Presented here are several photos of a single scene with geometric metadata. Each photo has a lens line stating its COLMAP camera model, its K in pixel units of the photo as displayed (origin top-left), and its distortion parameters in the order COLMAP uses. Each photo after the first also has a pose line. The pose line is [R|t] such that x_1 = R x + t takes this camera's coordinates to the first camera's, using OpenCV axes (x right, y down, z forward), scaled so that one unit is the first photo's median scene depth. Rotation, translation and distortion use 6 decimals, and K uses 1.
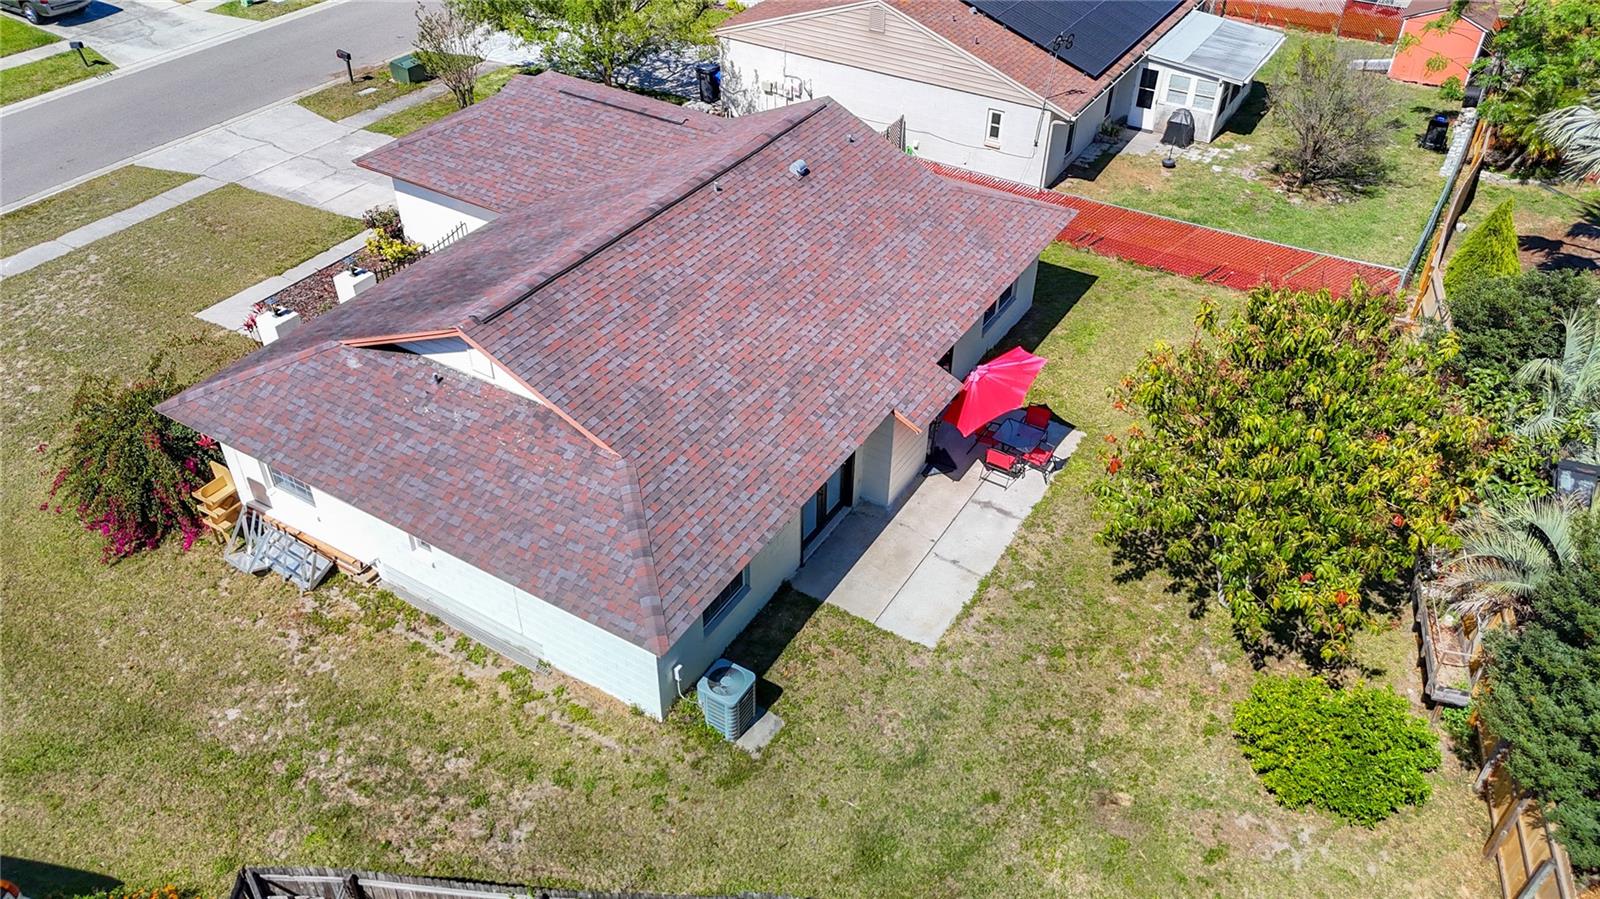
lens RADIAL K [[1176.5, 0, 800.0], [0, 1176.5, 449.5], [0, 0, 1]] dist [0.093784, -0.111696]
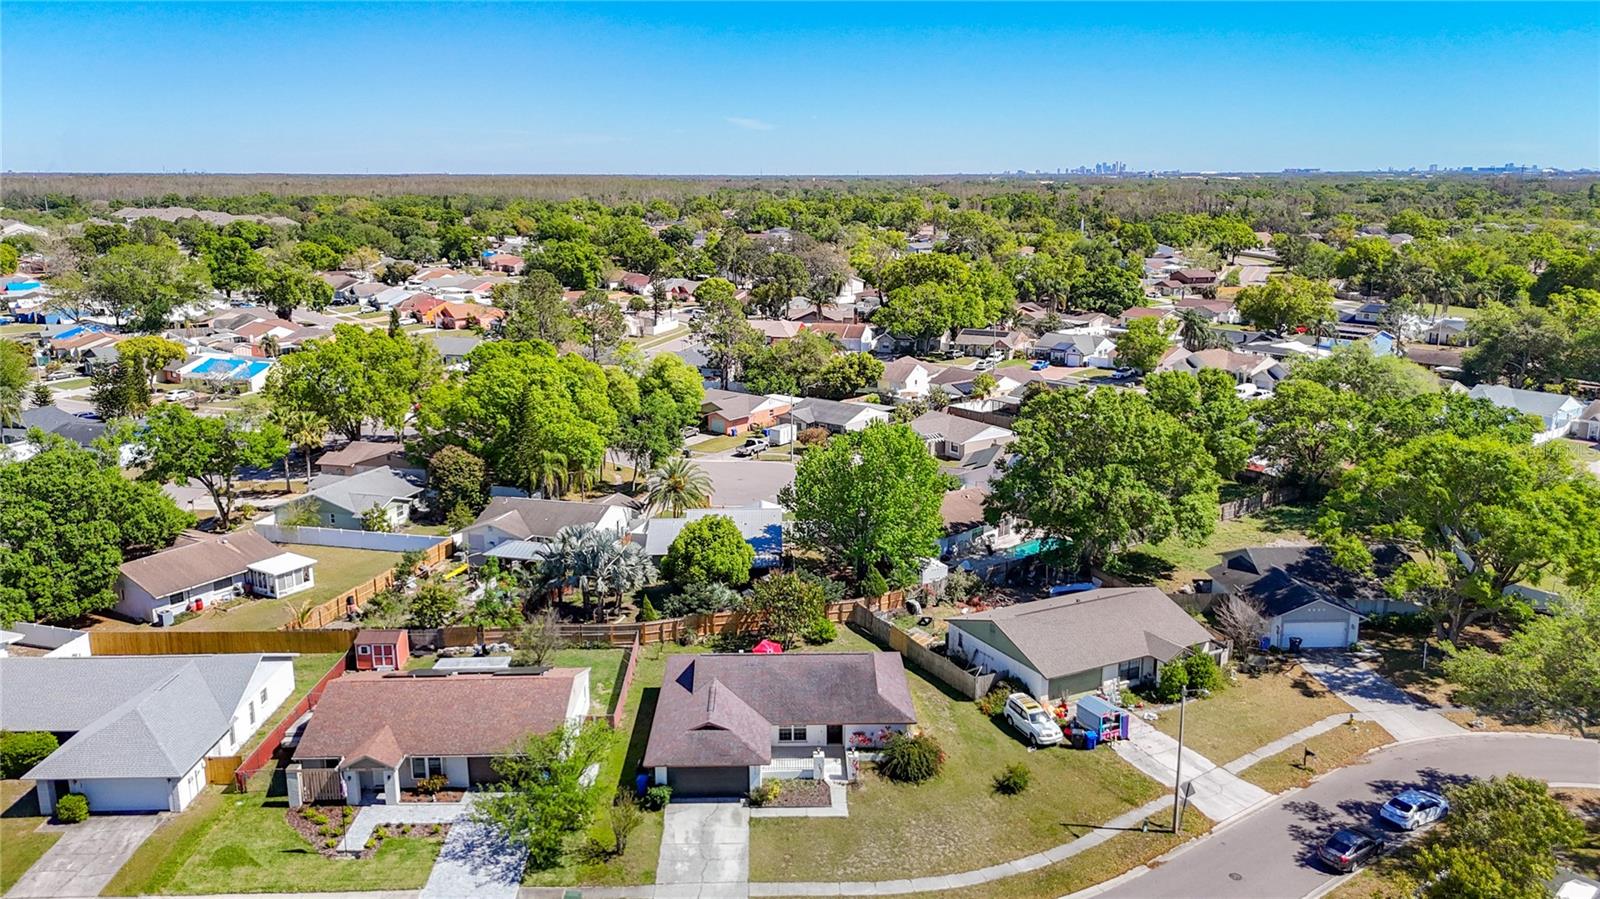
lens RADIAL K [[1176.5, 0, 800.0], [0, 1176.5, 449.5], [0, 0, 1]] dist [0.093784, -0.111696]
pose [[-0.536844, -0.195238, 0.820781, -2.269750], [0.516036, 0.693670, 0.502523, -1.871286], [-0.667463, 0.693328, -0.271643, 1.205829]]
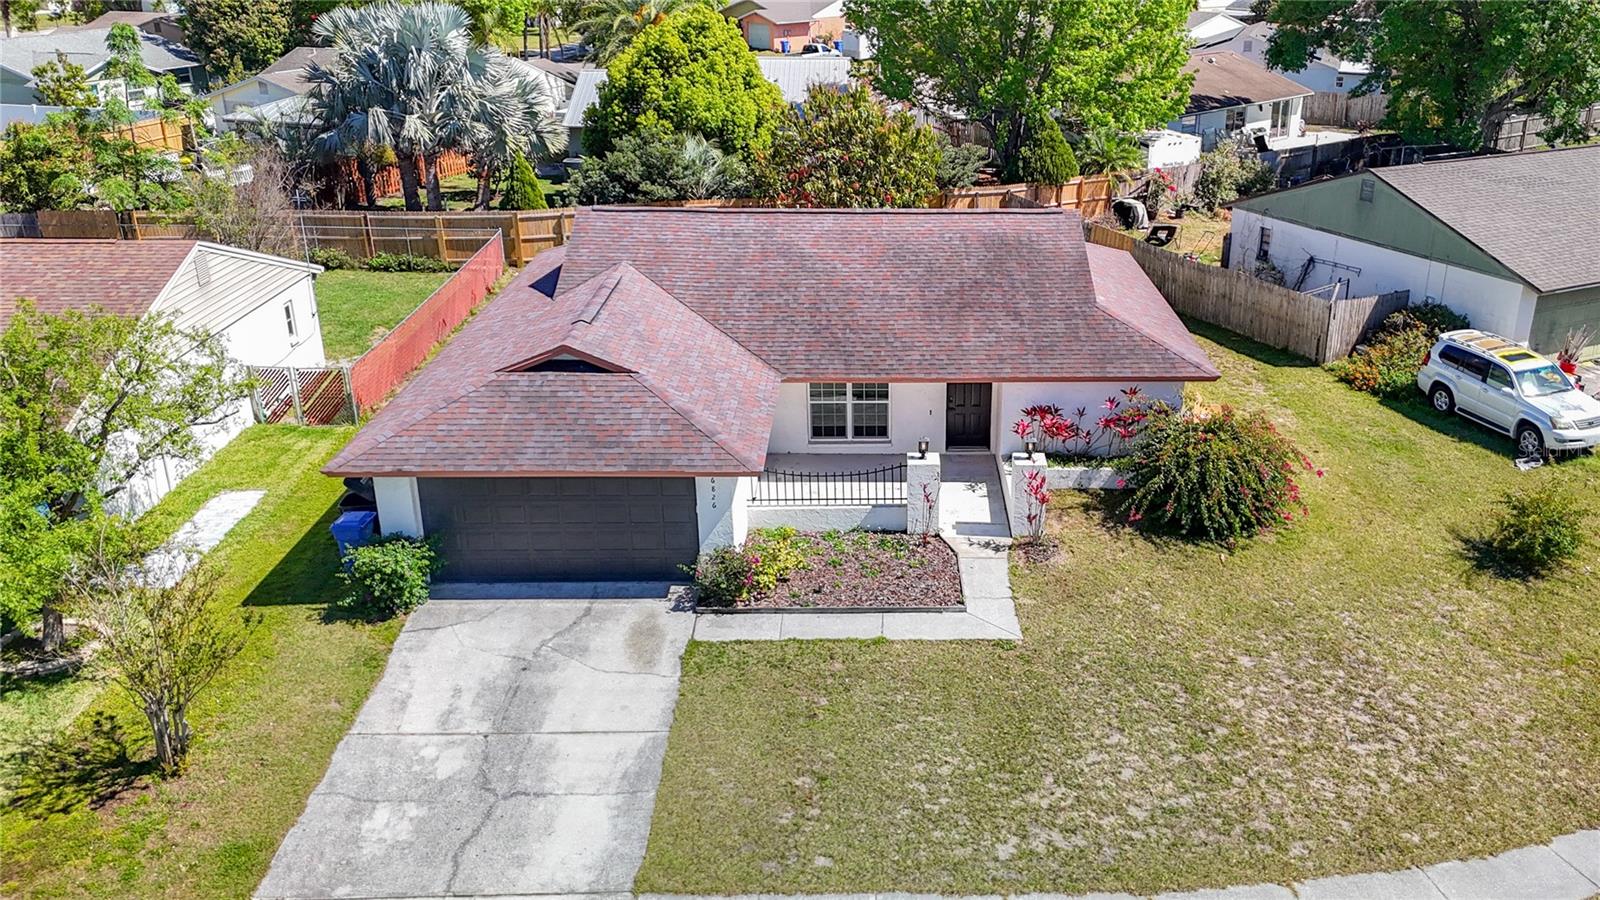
lens RADIAL K [[1338.3, 0, 911.4], [0, 1338.3, 482.6], [0, 0, 1]] dist [0.074778, -0.088268]
pose [[-0.542421, -0.339917, 0.768268, -1.056071], [0.505591, 0.598261, 0.621661, -0.699517], [-0.670938, 0.725631, -0.152650, 1.102334]]
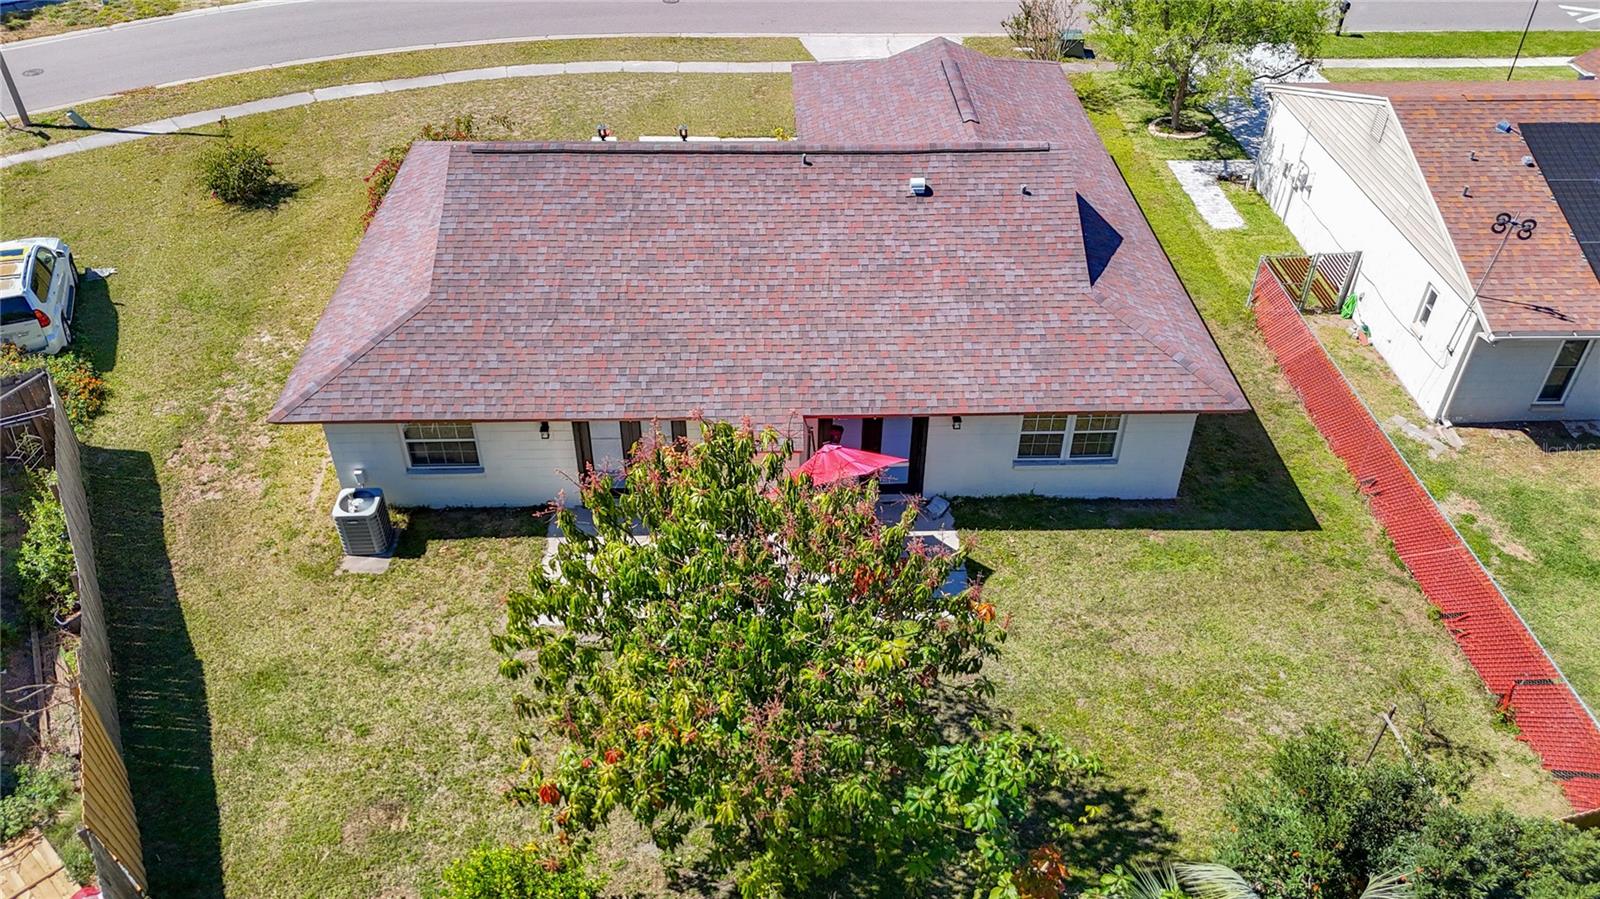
lens RADIAL K [[1176.5, 0, 800.0], [0, 1176.5, 449.5], [0, 0, 1]] dist [0.093784, -0.111696]
pose [[0.552174, 0.510463, -0.659190, 0.560877], [-0.515791, 0.830339, 0.210942, -0.187681], [0.655029, 0.223528, 0.721784, 0.296689]]
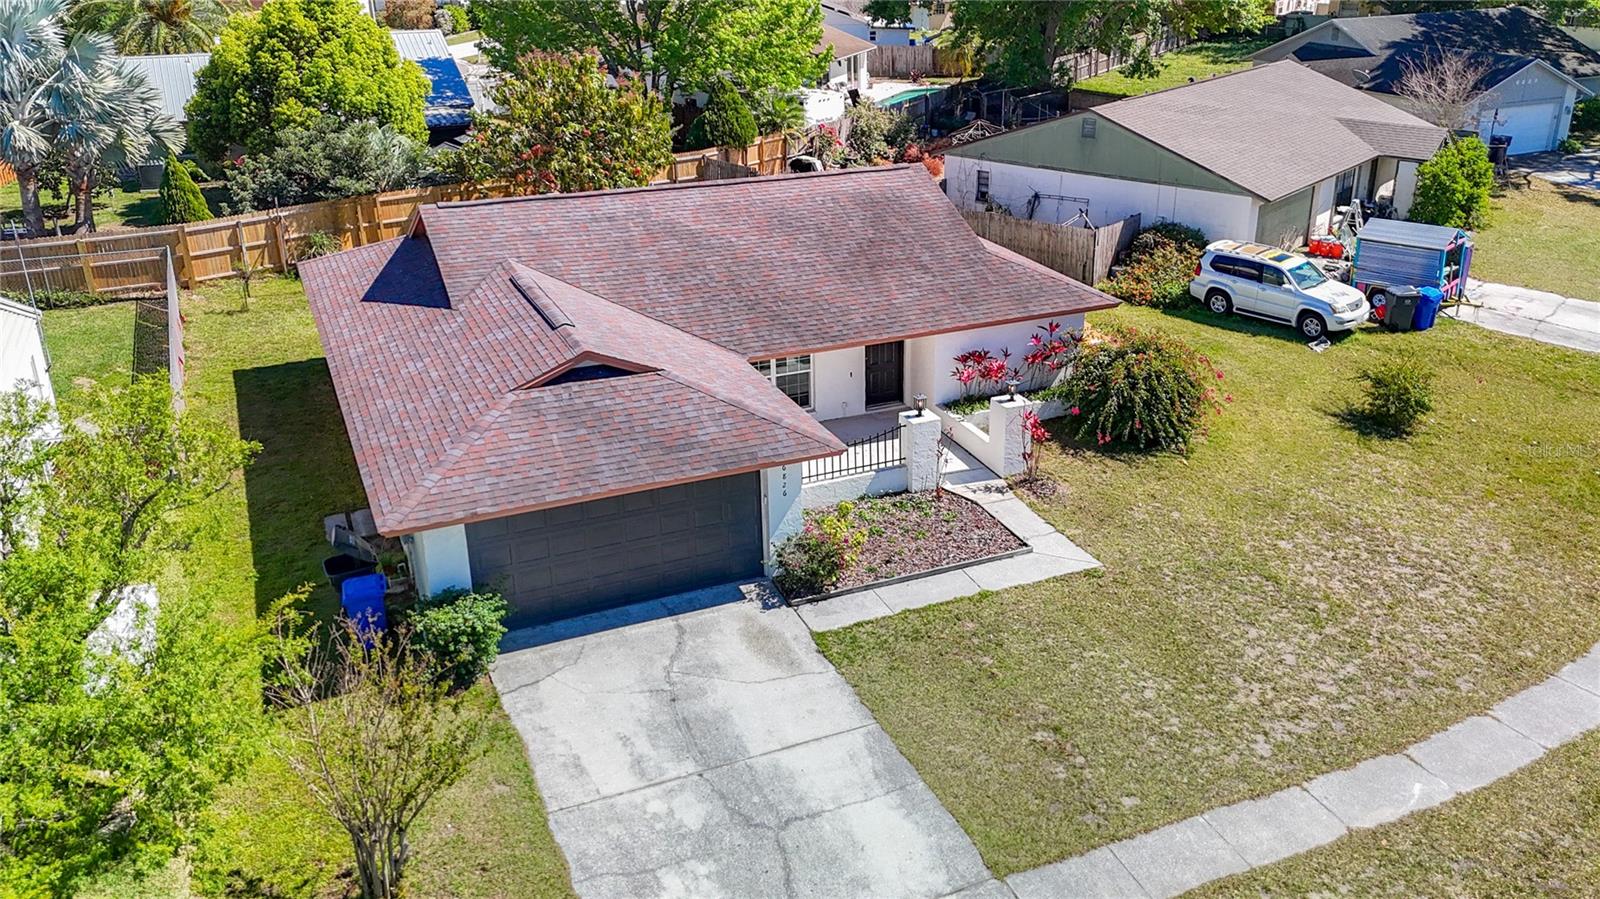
lens RADIAL K [[1321.9, 0, 879.0], [0, 1321.9, 445.4], [0, 0, 1]] dist [0.082350, -0.093714]
pose [[-0.837039, -0.224713, 0.498869, -0.789892], [0.326788, 0.525958, 0.785225, -0.853153], [-0.438834, 0.820288, -0.366814, 1.309640]]
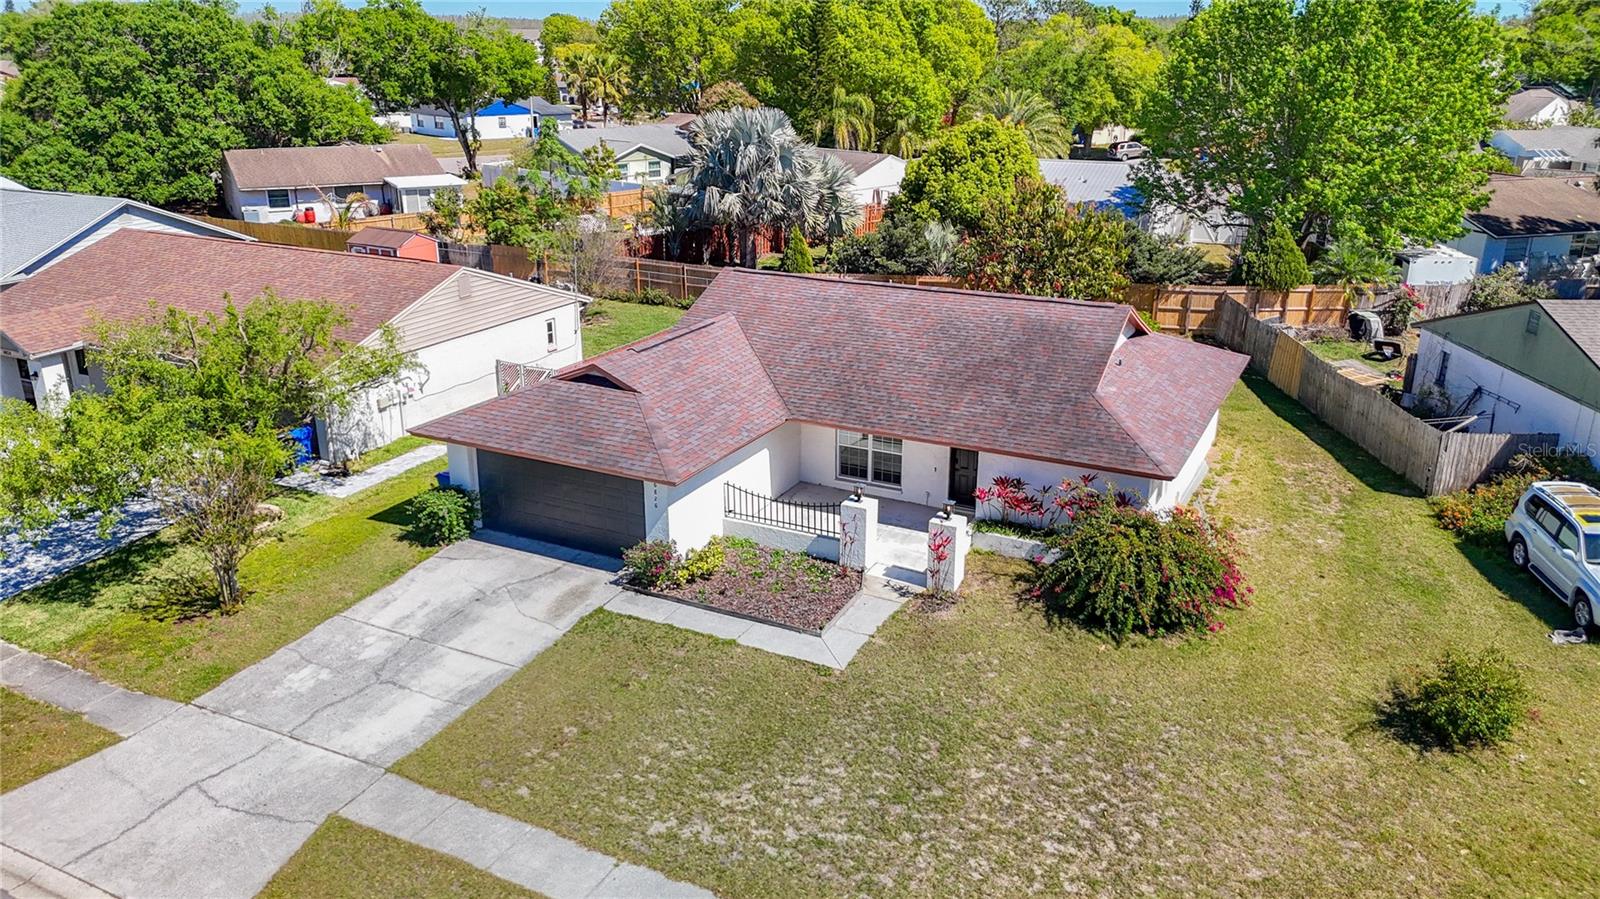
lens RADIAL K [[1176.5, 0, 800.0], [0, 1176.5, 449.5], [0, 0, 1]] dist [0.093784, -0.111696]
pose [[-0.078741, -0.338117, 0.937804, -1.191996], [0.608930, 0.728519, 0.313789, -0.481689], [-0.789306, 0.595765, 0.148525, 0.821983]]
